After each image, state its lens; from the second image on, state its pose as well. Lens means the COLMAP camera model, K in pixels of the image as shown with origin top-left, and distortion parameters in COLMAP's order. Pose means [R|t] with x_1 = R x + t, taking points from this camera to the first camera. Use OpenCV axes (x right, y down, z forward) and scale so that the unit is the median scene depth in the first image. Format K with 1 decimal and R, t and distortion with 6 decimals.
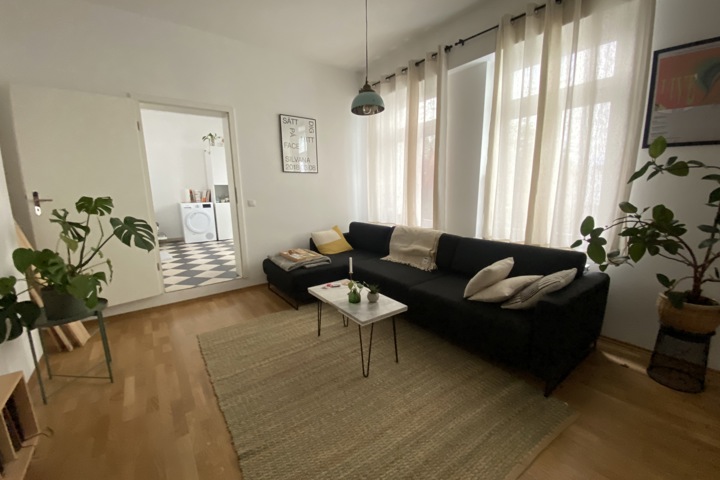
lens RADIAL K [[293.2, 0, 358.3], [0, 293.2, 239.1], [0, 0, 1]] dist [-0.001482, -0.000055]
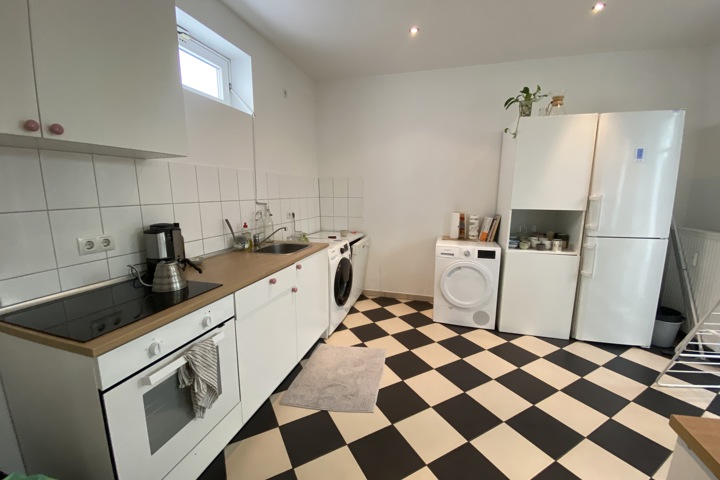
lens RADIAL K [[293.2, 0, 358.7], [0, 293.2, 237.1], [0, 0, 1]] dist [-0.001482, -0.000055]
pose [[0.619641, 0.152698, -0.769888, -0.292488], [-0.149088, 0.985933, 0.075555, -0.142501], [0.770595, 0.067964, 0.633690, 0.553415]]
